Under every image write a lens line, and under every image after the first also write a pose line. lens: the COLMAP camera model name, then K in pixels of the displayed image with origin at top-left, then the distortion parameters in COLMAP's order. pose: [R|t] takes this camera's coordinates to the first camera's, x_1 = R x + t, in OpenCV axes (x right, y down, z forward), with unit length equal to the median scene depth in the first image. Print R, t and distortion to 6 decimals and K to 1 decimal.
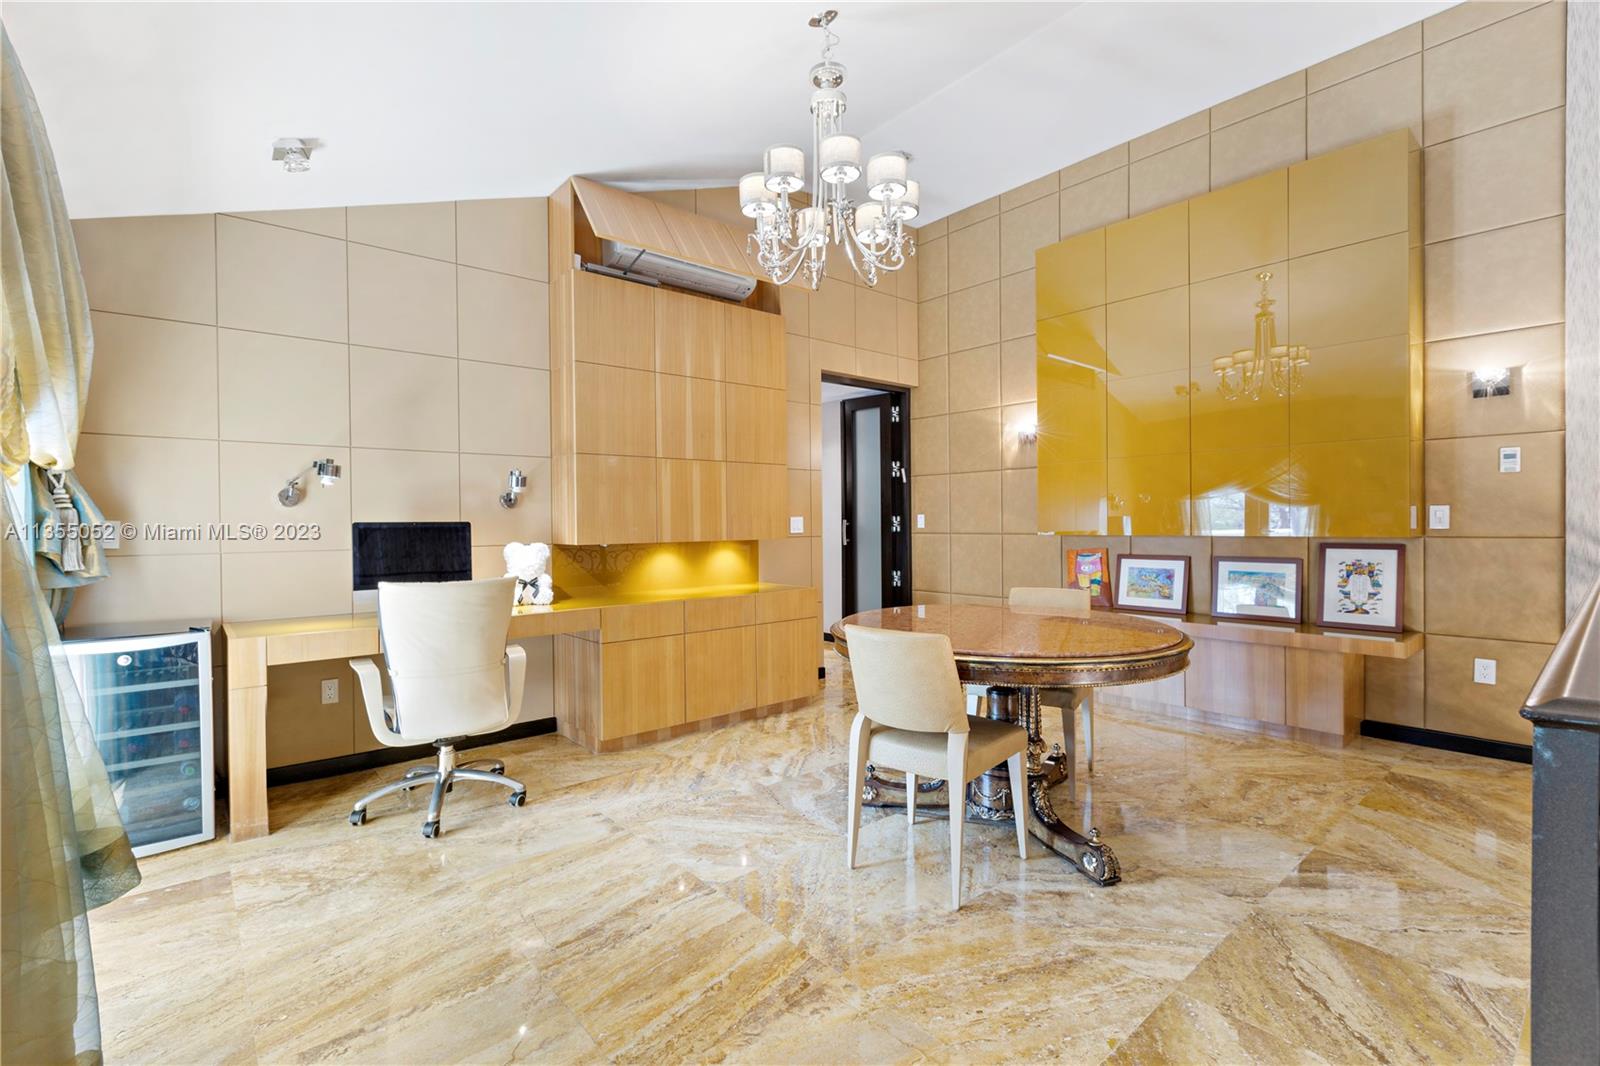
lens RADIAL K [[730.5, 0, 800.0], [0, 730.5, 529.8], [0, 0, 1]] dist [0.000070, -0.000002]
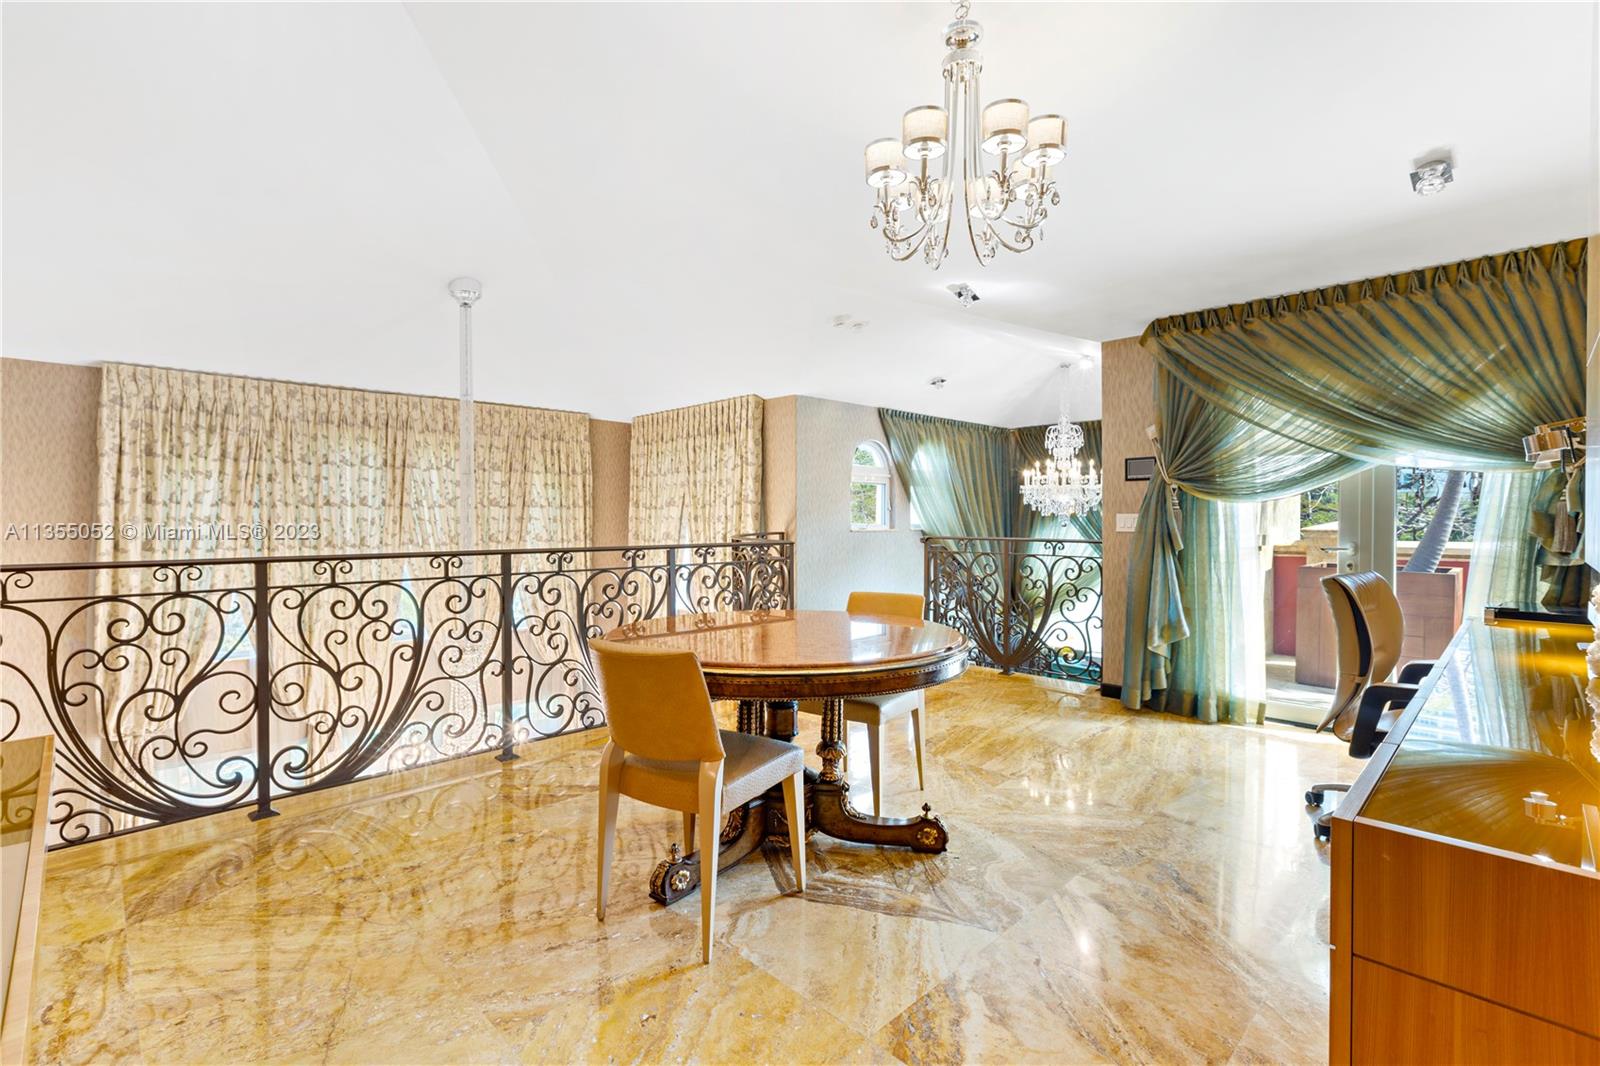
lens RADIAL K [[730.5, 0, 799.8], [0, 730.5, 528.3], [0, 0, 1]] dist [0.000070, -0.000002]
pose [[-0.997464, 0.013031, -0.069975, 0.324969], [0.011706, 0.999745, 0.019305, -0.019487], [0.070209, 0.018437, -0.997362, 1.984997]]
